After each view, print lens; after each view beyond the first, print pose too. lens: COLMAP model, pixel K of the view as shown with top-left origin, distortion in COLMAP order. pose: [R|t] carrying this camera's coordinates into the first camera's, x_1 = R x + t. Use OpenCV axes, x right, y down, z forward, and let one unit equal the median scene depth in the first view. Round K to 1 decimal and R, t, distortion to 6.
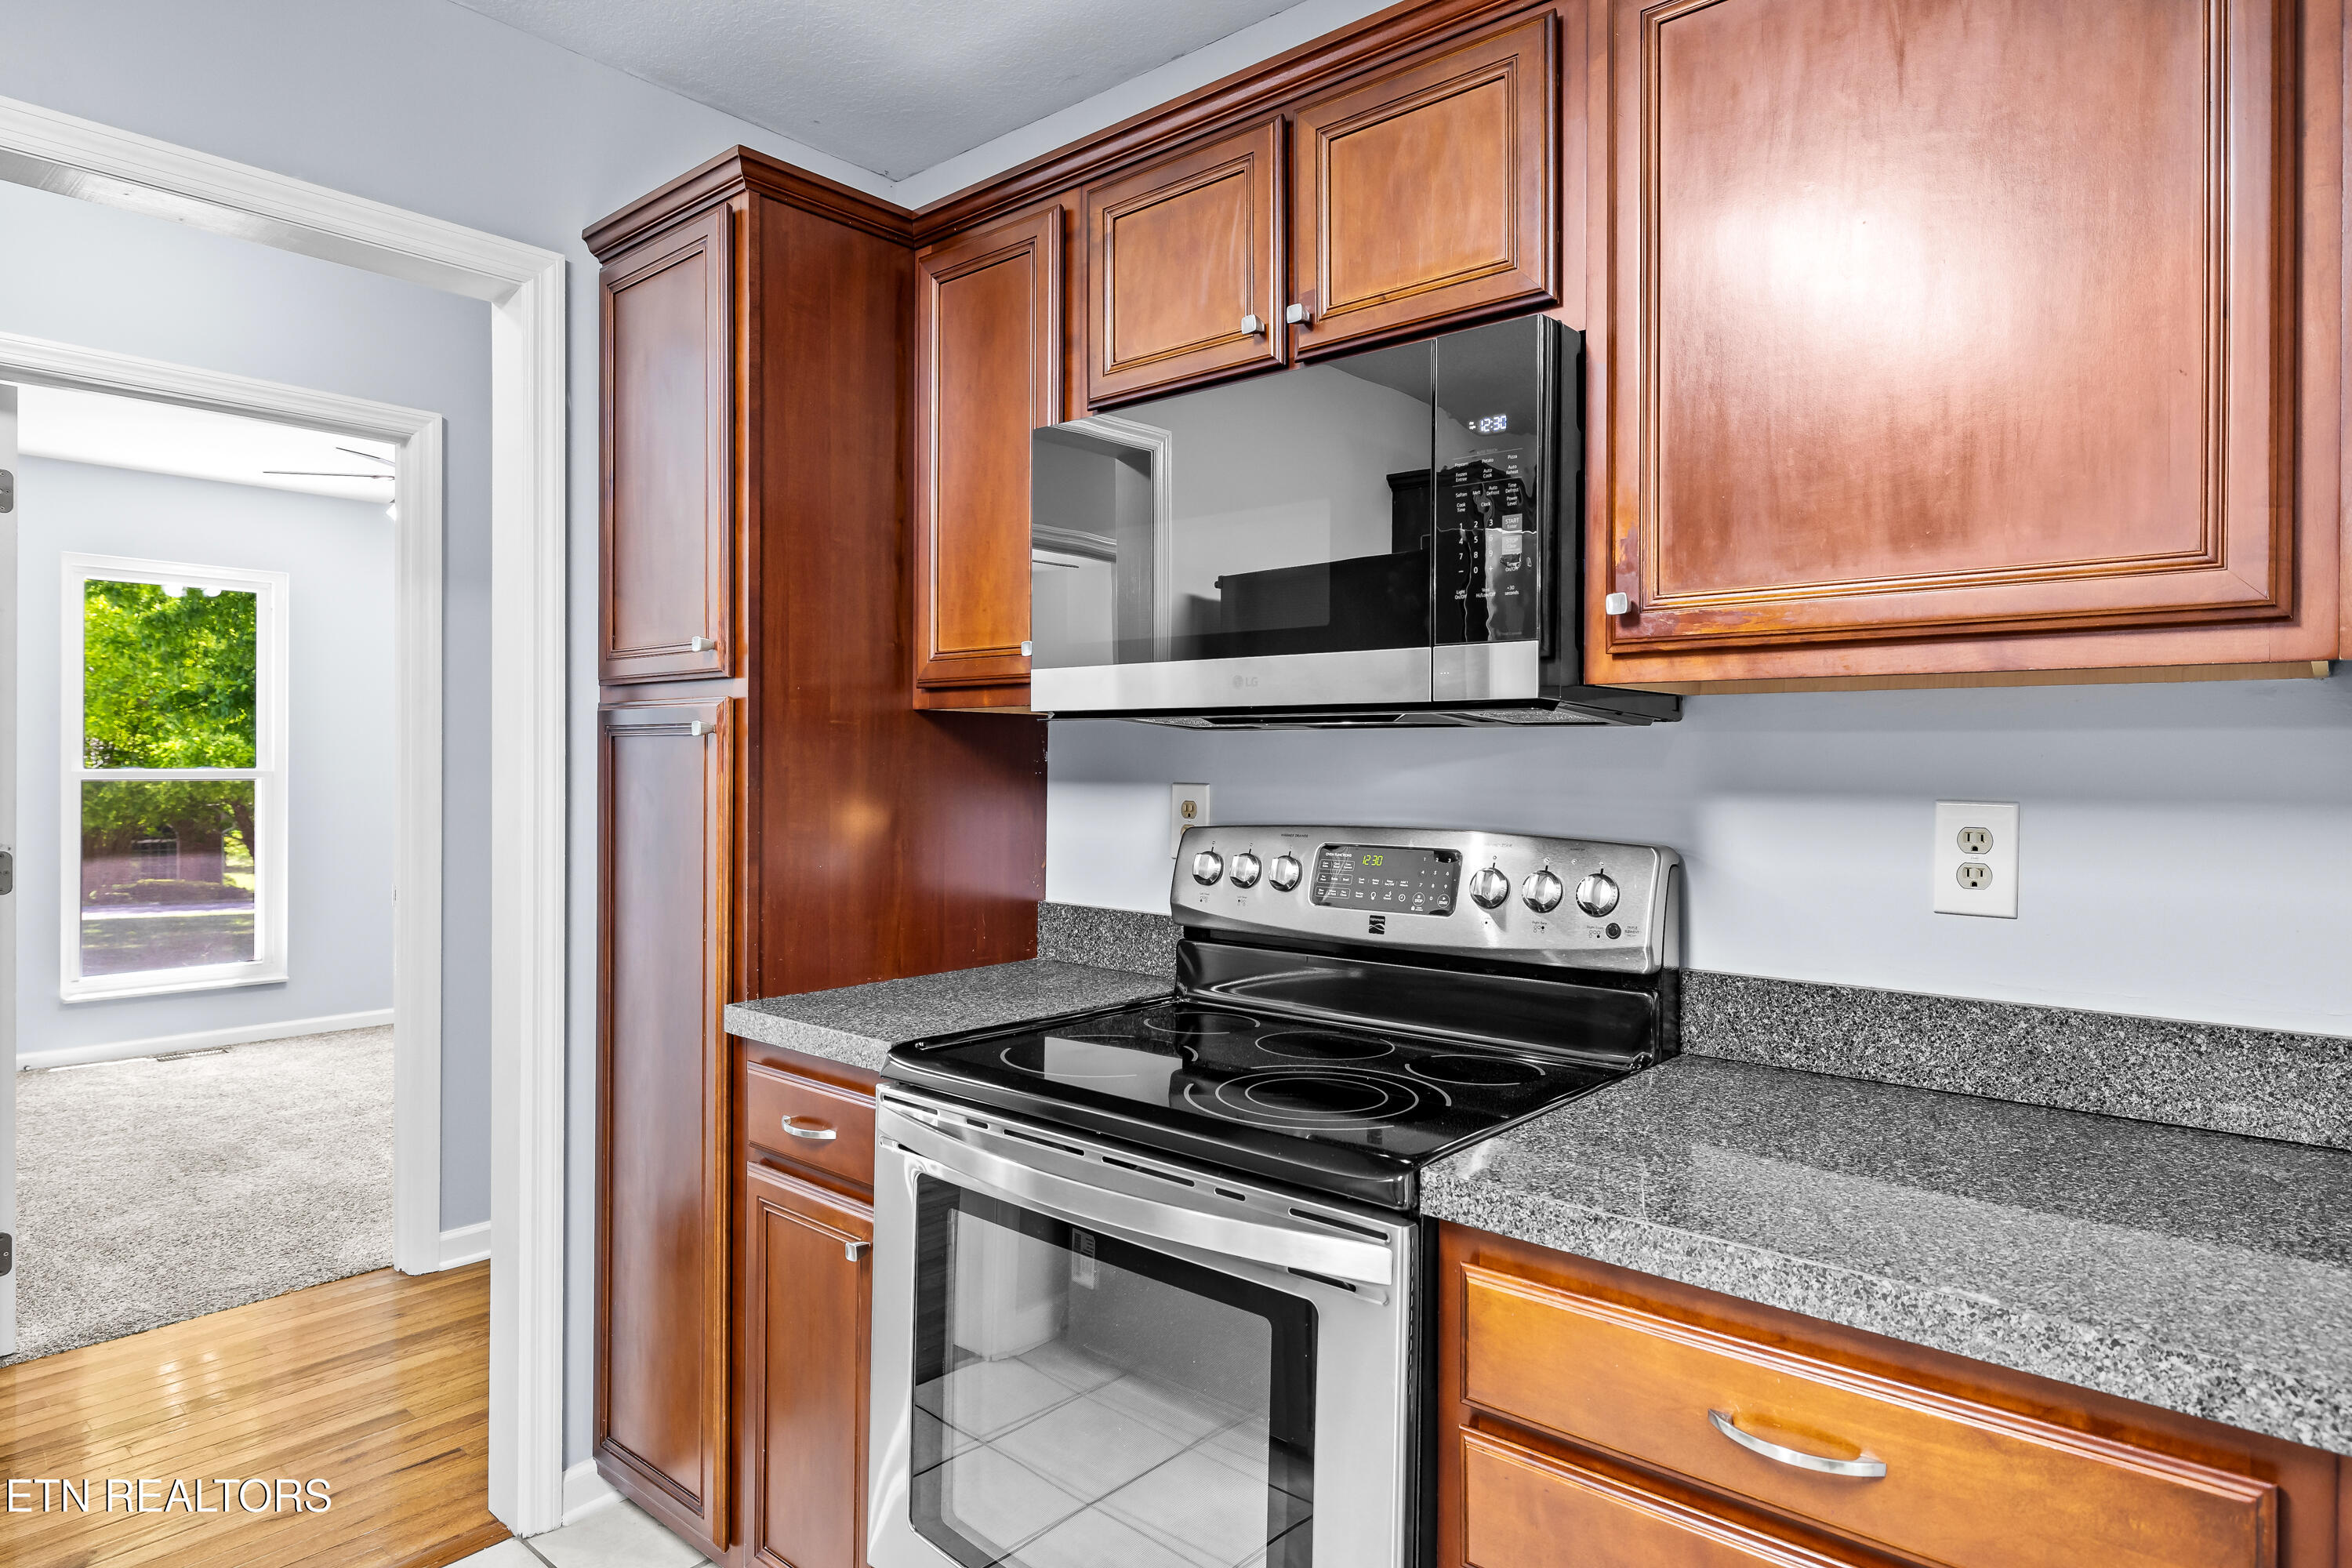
lens RADIAL K [[1316.6, 0, 1180.3], [0, 1316.6, 761.6], [0, 0, 1]] dist [-0.005537, -0.001207]
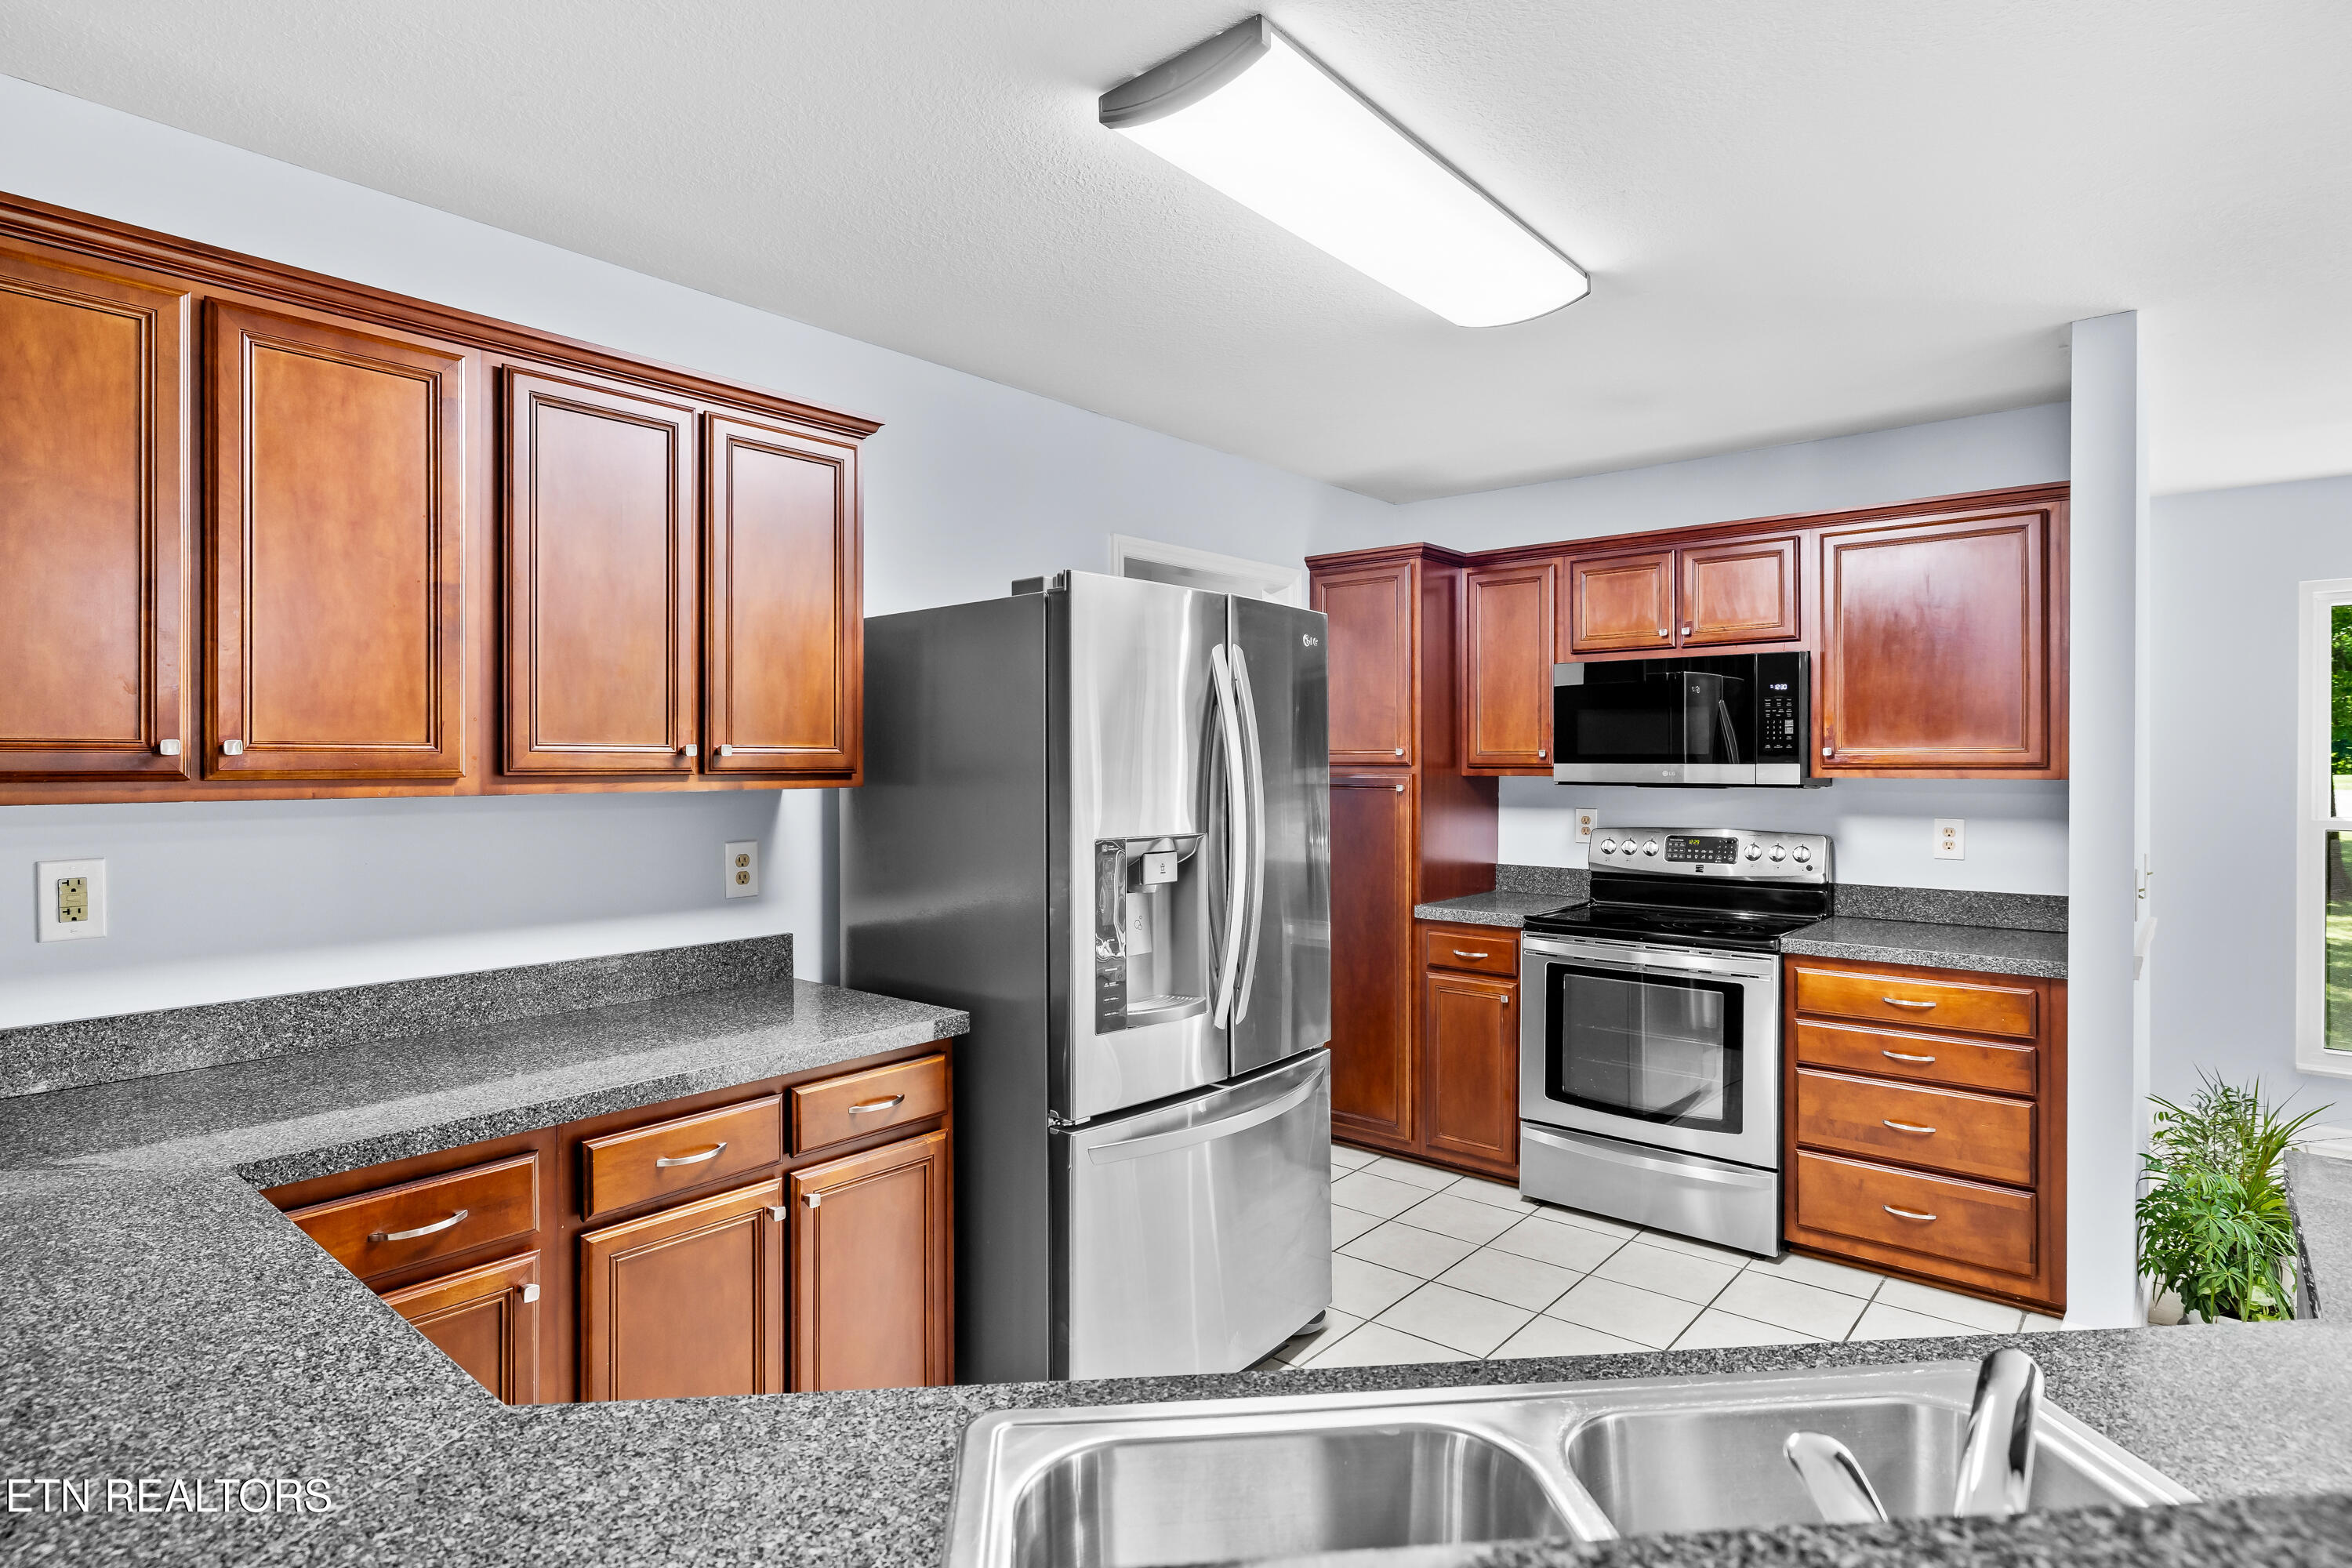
lens RADIAL K [[1202.8, 0, 1179.1], [0, 1202.8, 767.6], [0, 0, 1]] dist [0.002496, -0.004176]
pose [[0.999933, -0.006097, 0.009824, -0.933354], [0.006057, 0.999974, 0.004012, -0.086779], [-0.009848, -0.003952, 0.999944, -1.359979]]
